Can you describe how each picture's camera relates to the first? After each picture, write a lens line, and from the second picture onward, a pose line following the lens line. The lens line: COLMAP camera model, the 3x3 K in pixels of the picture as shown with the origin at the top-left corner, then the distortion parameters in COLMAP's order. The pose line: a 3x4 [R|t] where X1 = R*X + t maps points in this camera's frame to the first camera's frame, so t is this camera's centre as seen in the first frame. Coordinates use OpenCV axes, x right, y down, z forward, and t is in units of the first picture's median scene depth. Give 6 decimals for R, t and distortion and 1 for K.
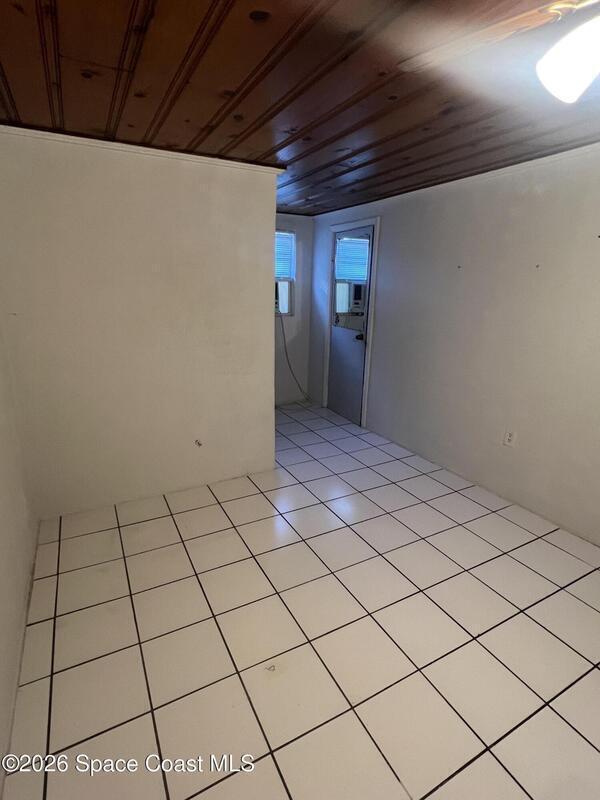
lens RADIAL K [[409.3, 0, 298.3], [0, 409.3, 397.8], [0, 0, 1]] dist [0.000662, 0.000449]
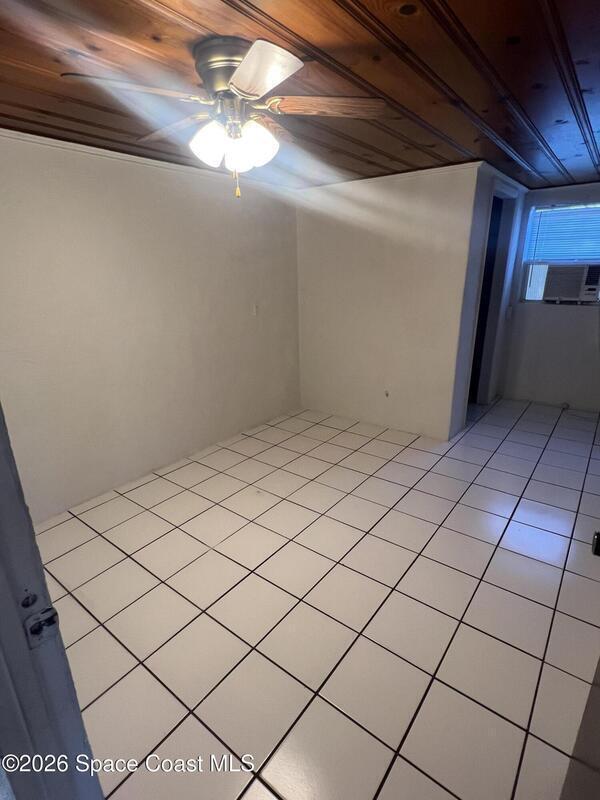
lens RADIAL K [[409.3, 0, 298.3], [0, 409.3, 397.8], [0, 0, 1]] dist [0.000662, 0.000449]
pose [[0.407134, 0.257492, -0.876322, 0.786890], [-0.226464, 0.957939, 0.176260, -0.043805], [0.884848, 0.126694, 0.448322, 0.164903]]
